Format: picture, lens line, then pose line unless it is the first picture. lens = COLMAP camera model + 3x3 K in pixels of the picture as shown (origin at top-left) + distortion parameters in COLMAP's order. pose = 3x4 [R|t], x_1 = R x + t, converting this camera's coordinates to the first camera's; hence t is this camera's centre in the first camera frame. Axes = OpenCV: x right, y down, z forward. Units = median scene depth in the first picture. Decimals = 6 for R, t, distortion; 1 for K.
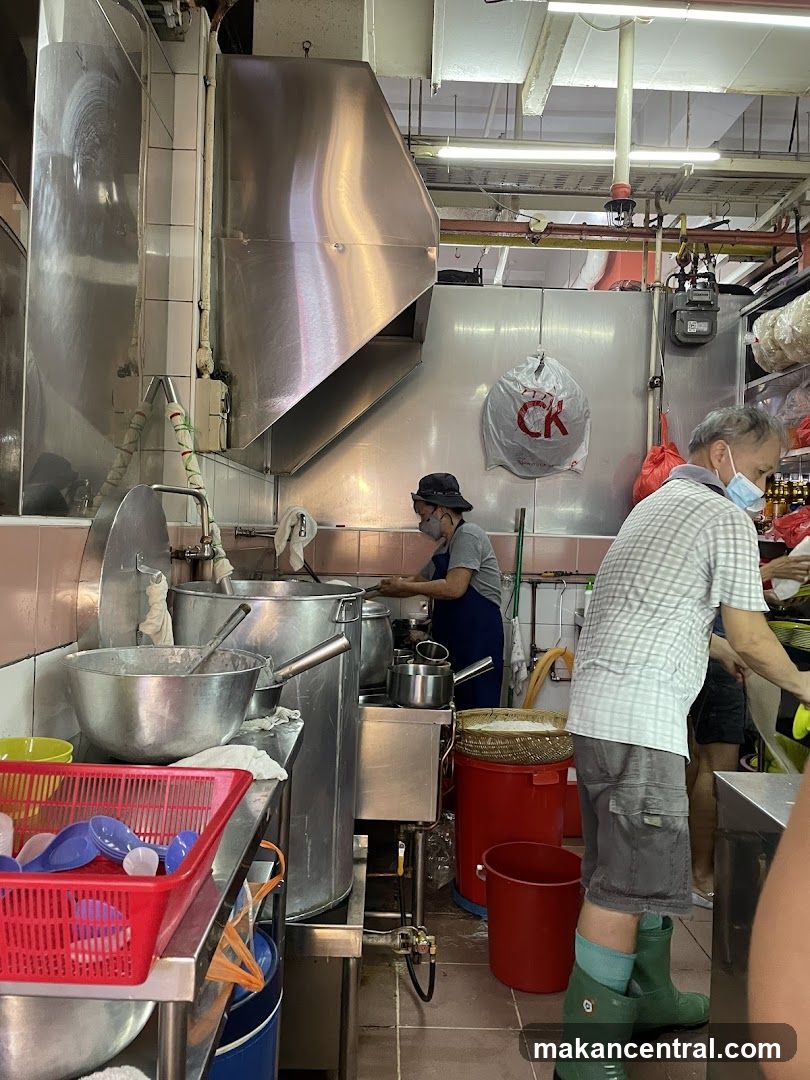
lens RADIAL K [[784.1, 0, 405.0], [0, 784.1, 540.0], [0, 0, 1]] dist [0.126154, -0.199456]
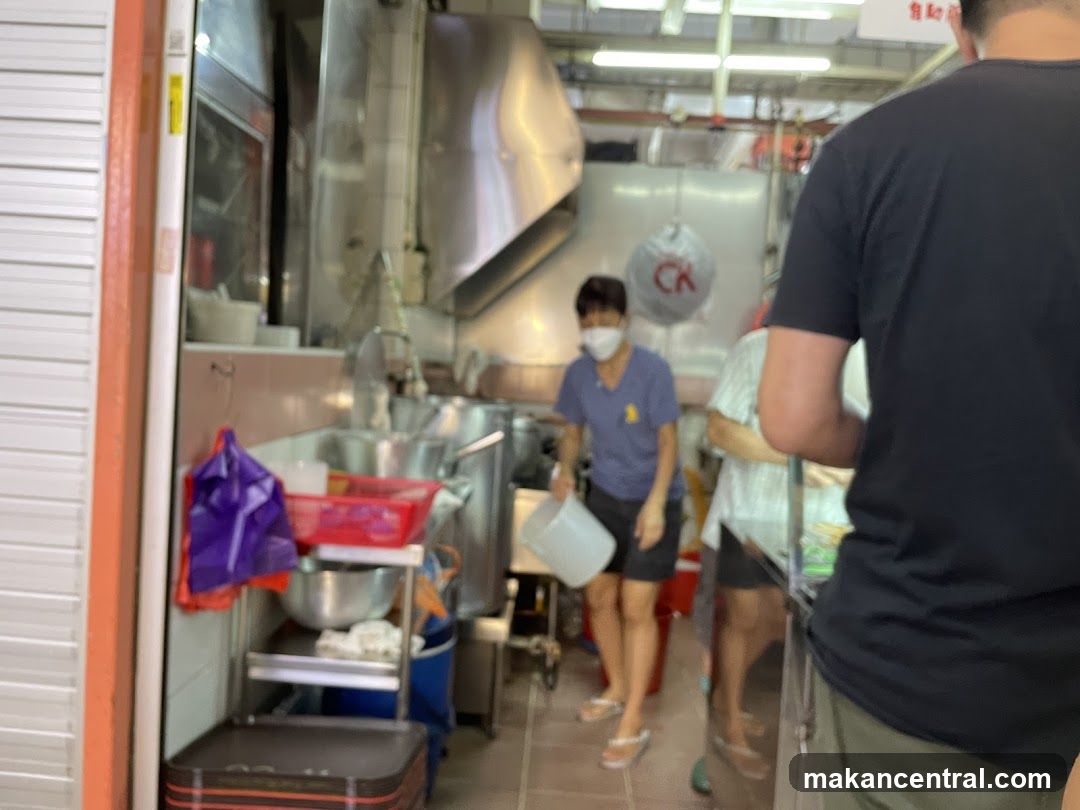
lens RADIAL K [[784.1, 0, 540.0], [0, 784.1, 405.0], [0, 0, 1]] dist [0.126154, -0.199456]
pose [[0.998118, 0.032327, -0.052114, 0.056415], [-0.030386, 0.998830, 0.037619, 0.006060], [0.053269, -0.035965, 0.997932, -0.374827]]
